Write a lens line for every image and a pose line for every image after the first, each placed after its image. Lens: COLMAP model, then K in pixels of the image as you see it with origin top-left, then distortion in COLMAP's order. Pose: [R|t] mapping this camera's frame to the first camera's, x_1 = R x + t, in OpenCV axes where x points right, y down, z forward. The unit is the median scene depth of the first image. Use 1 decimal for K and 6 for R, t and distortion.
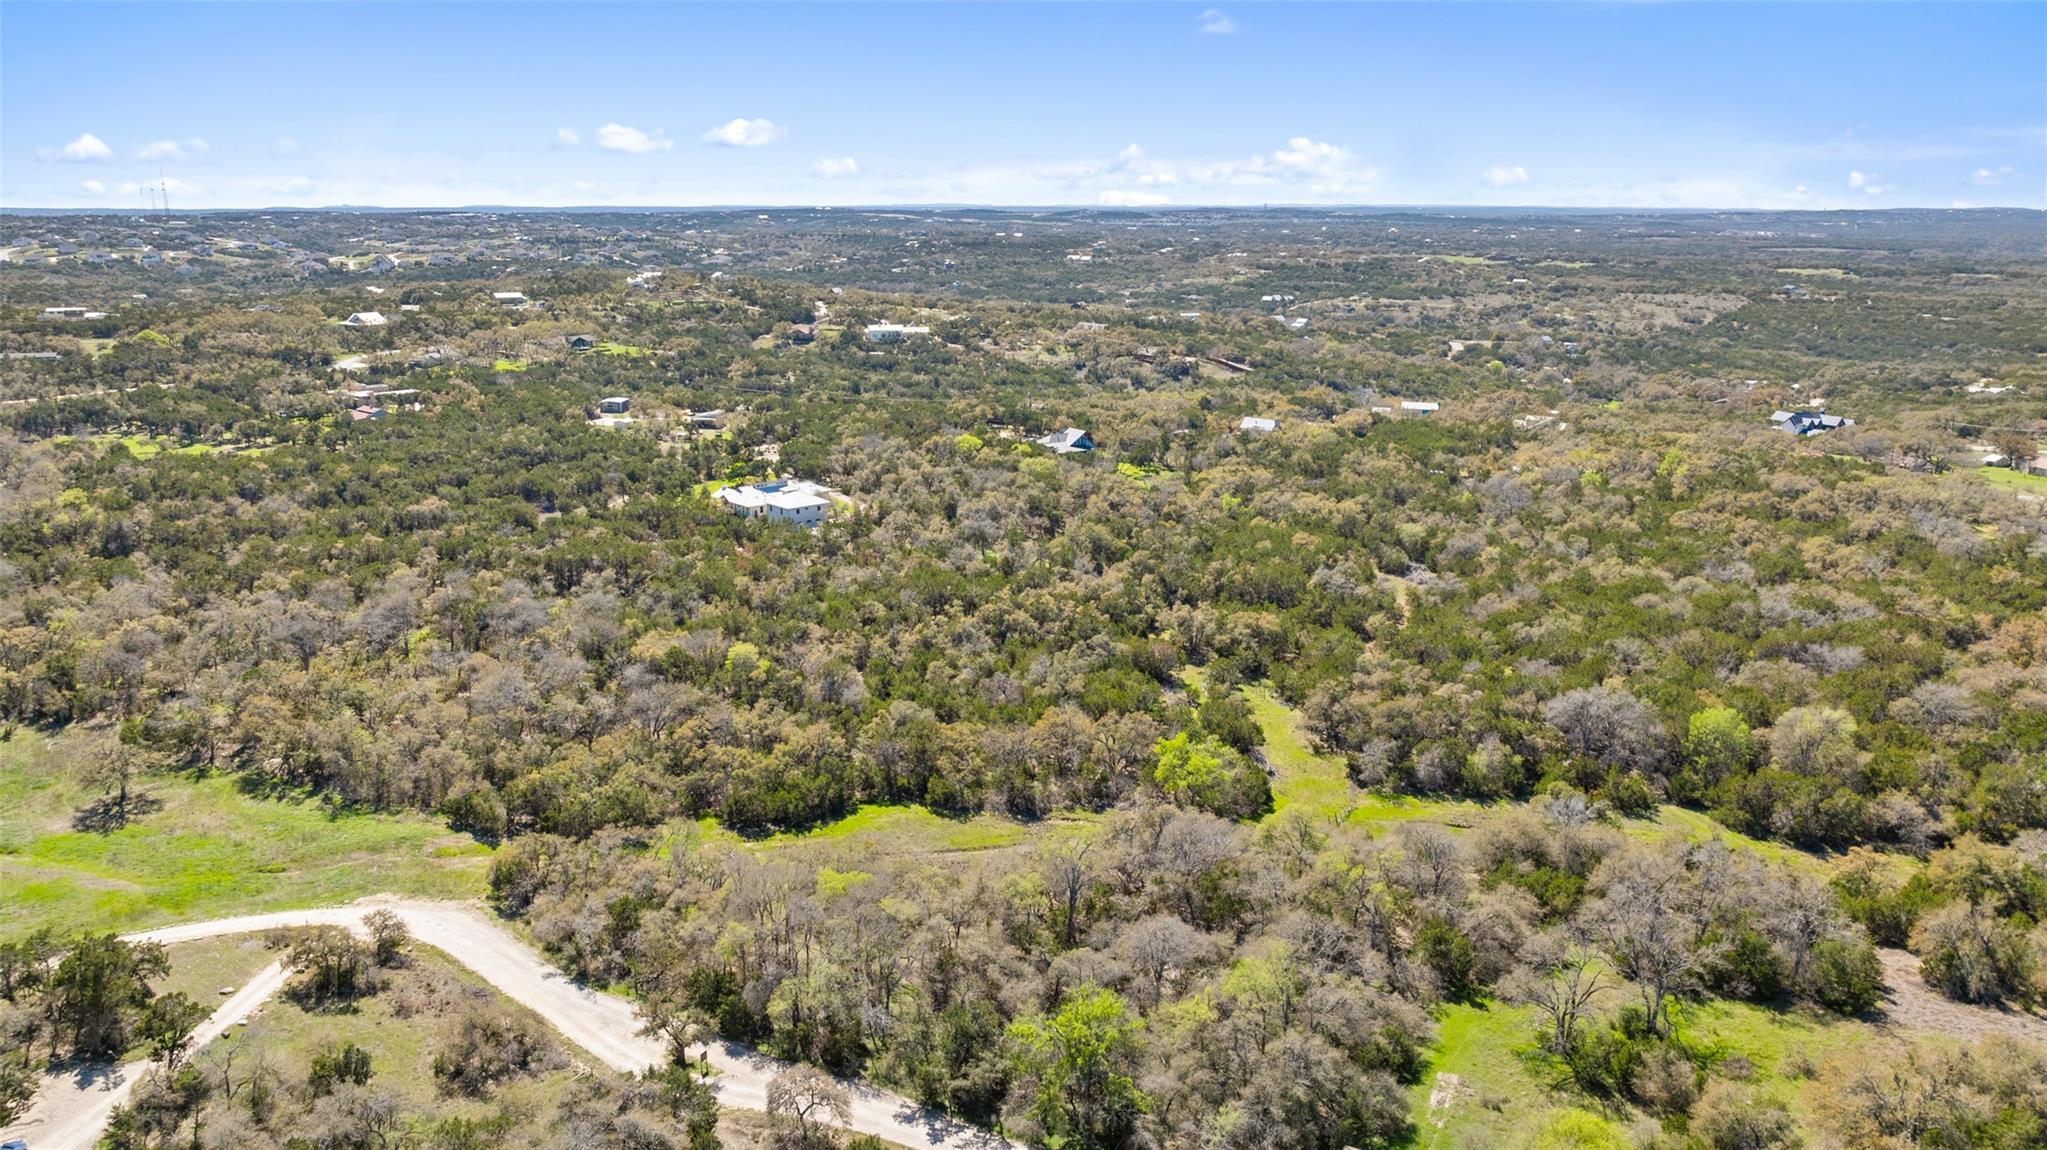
lens RADIAL K [[1421.3, 0, 1024.4], [0, 1421.3, 572.4], [0, 0, 1]] dist [-0.011086, -0.003558]
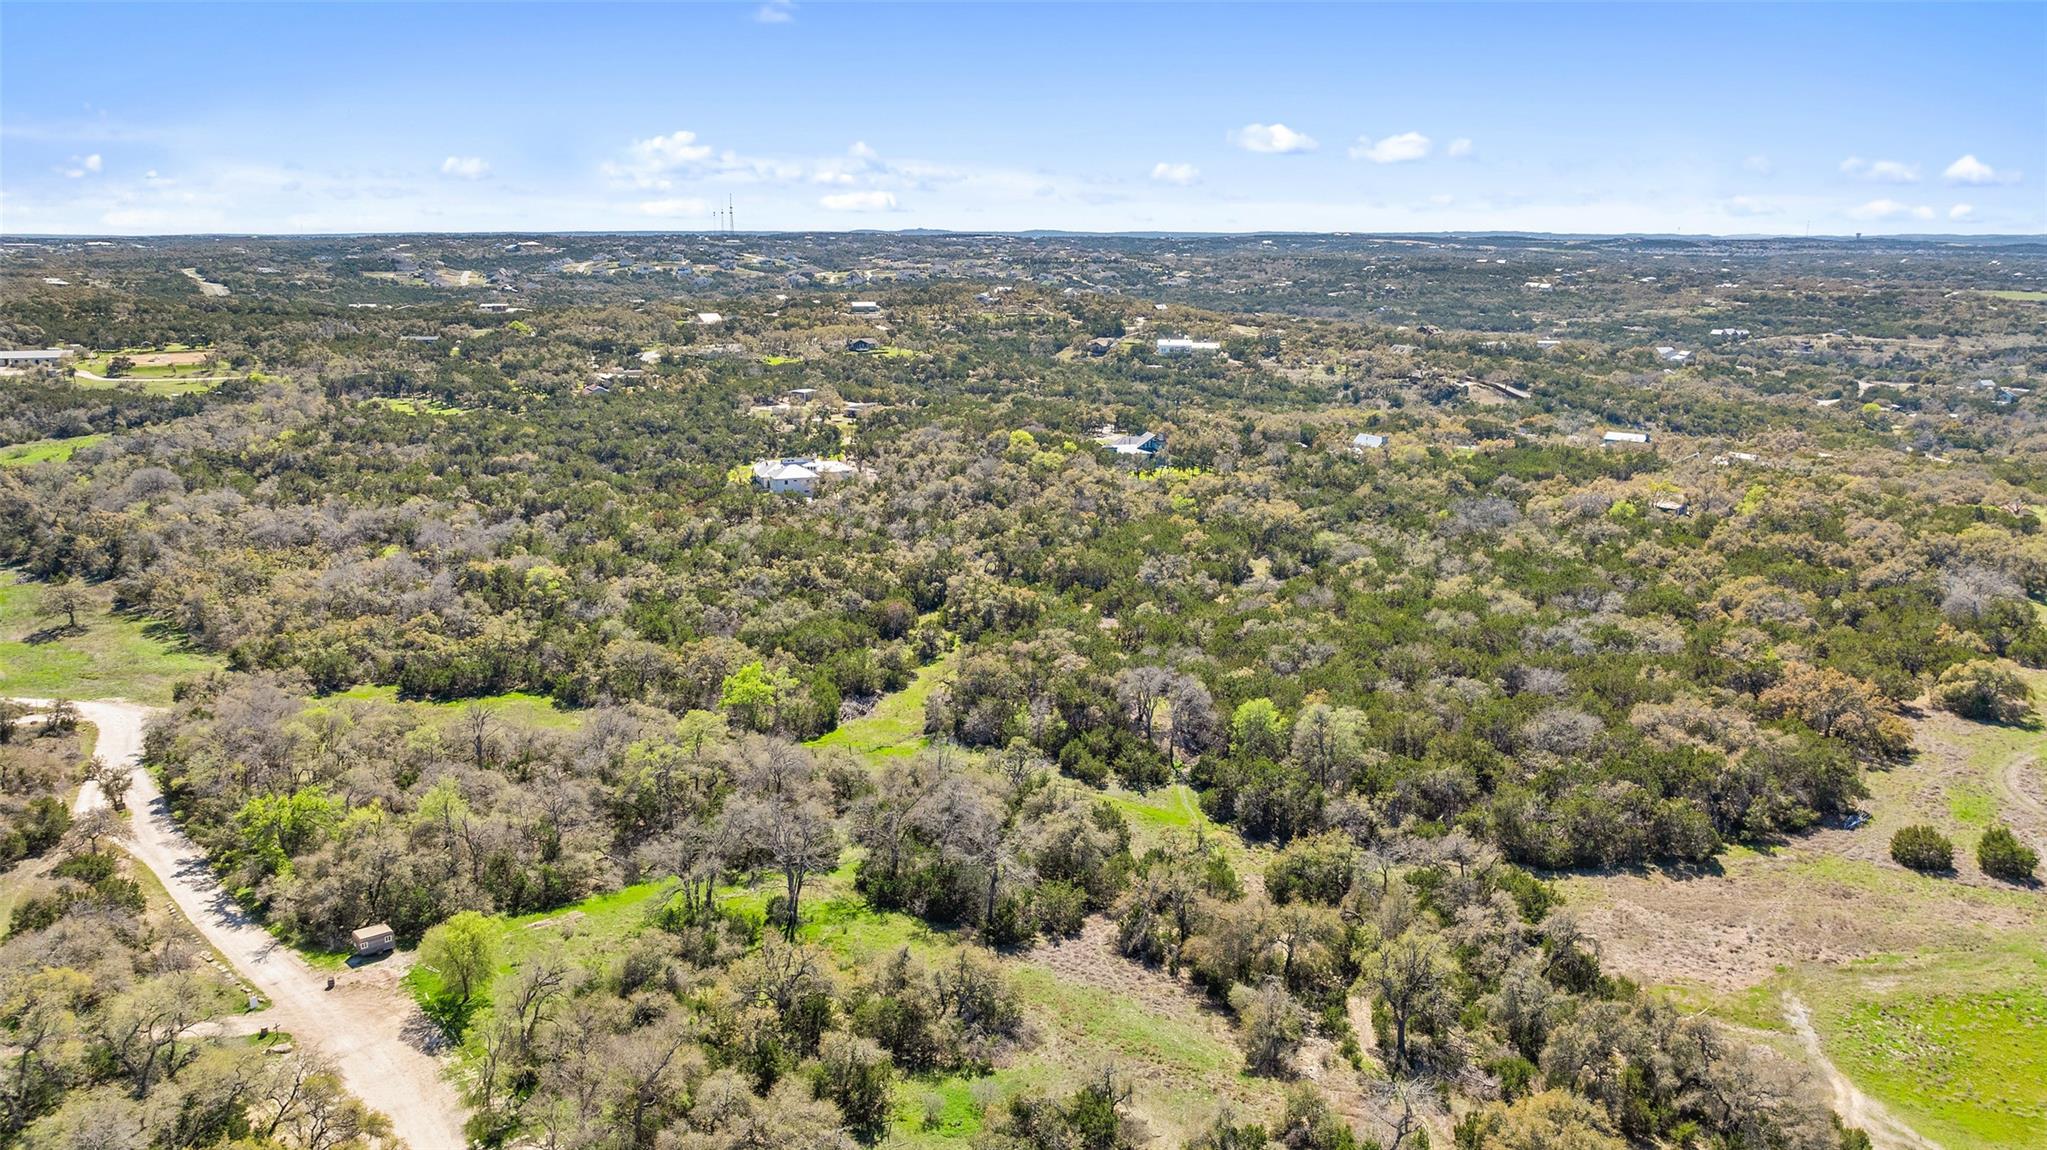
lens RADIAL K [[1421.3, 0, 1022.6], [0, 1421.3, 576.2], [0, 0, 1]] dist [-0.011086, -0.003558]
pose [[0.941172, 0.083869, -0.327356, 0.121931], [-0.088536, 0.996073, 0.000650, 0.004337], [0.326125, 0.028371, 0.944901, -0.003137]]
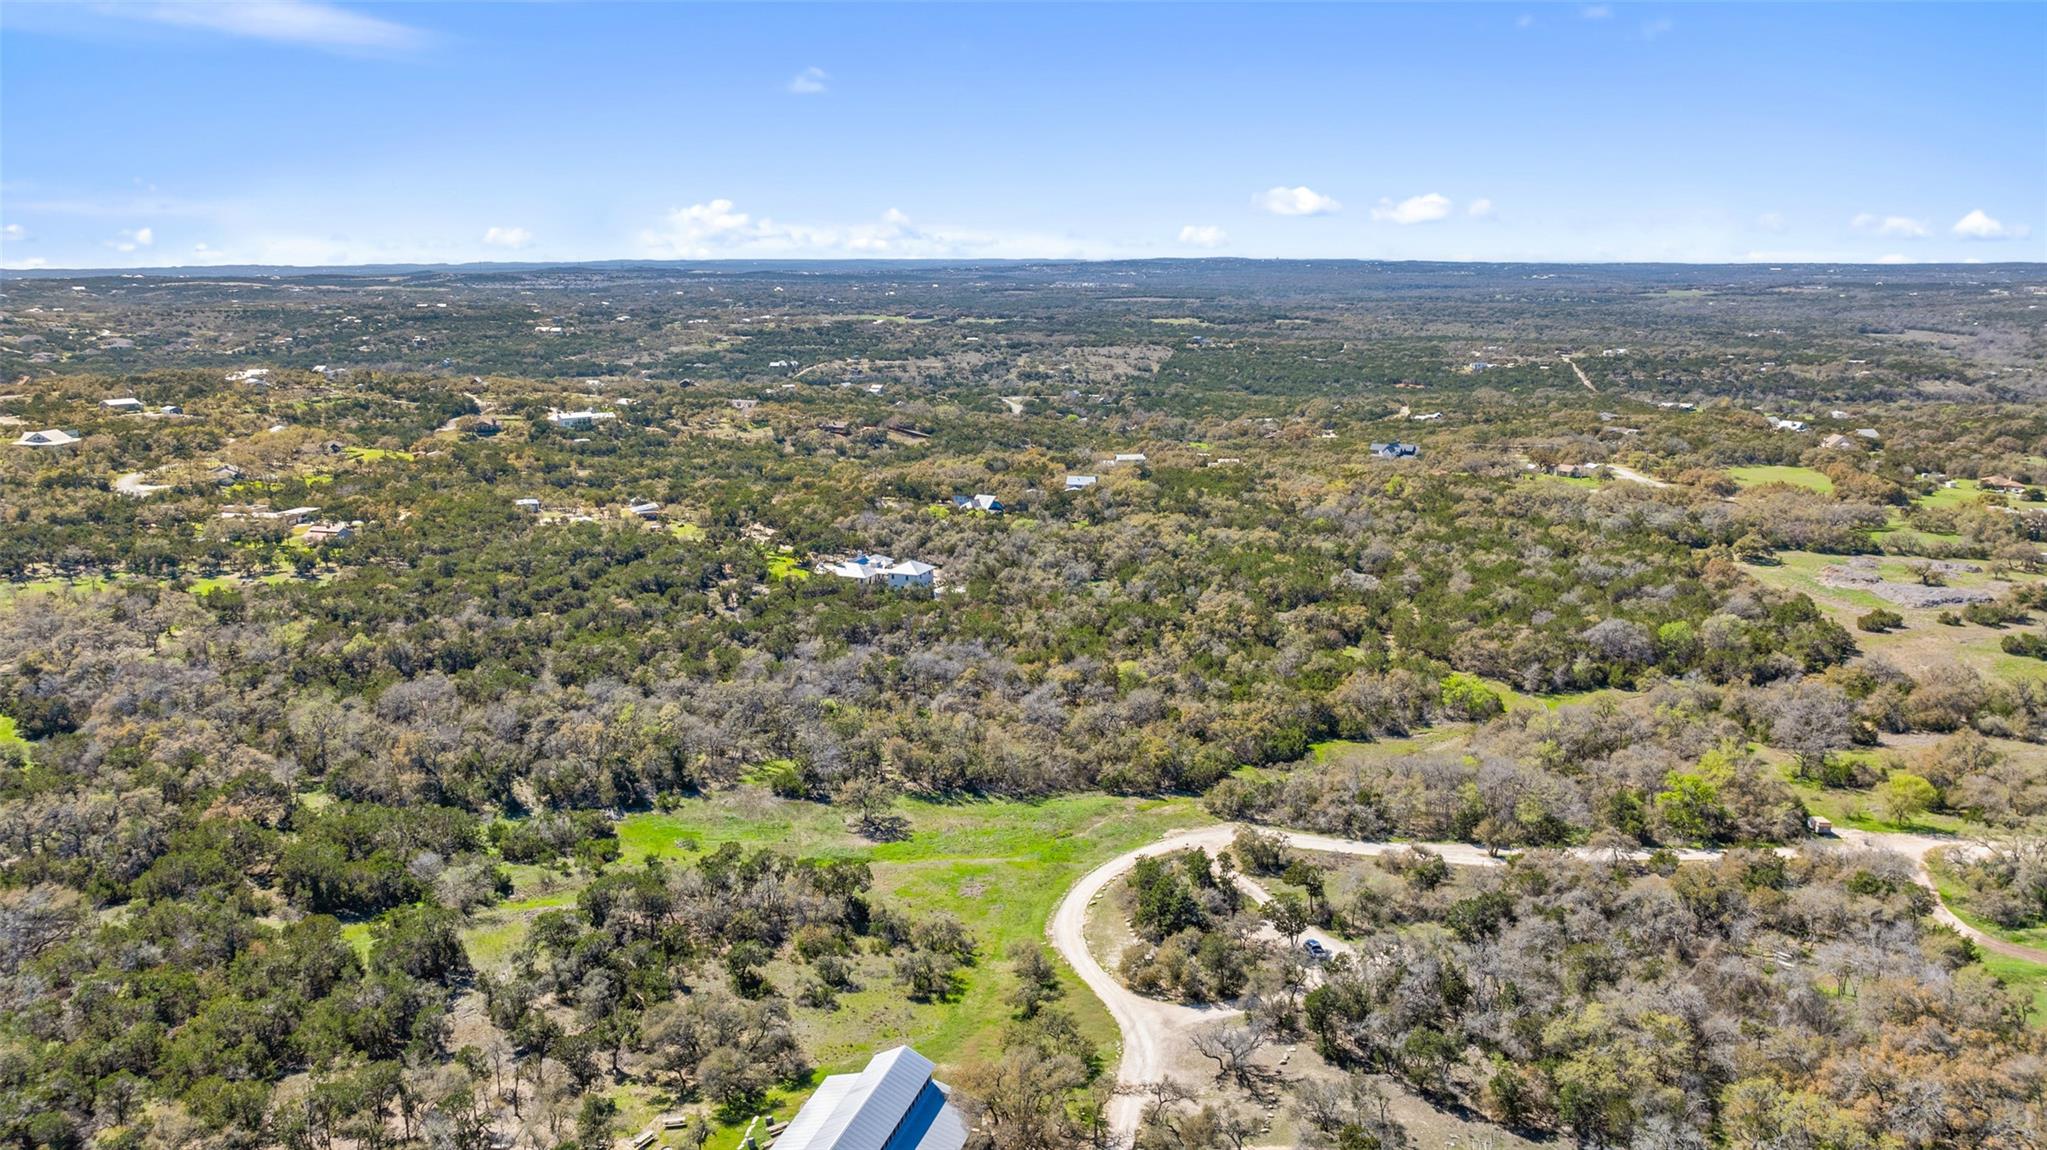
lens RADIAL K [[1421.3, 0, 1027.3], [0, 1421.3, 578.7], [0, 0, 1]] dist [-0.011086, -0.003558]
pose [[0.903778, -0.101189, 0.415868, -0.174588], [0.115181, 0.993307, -0.008624, -0.005858], [-0.412212, 0.055694, 0.909384, -0.044965]]
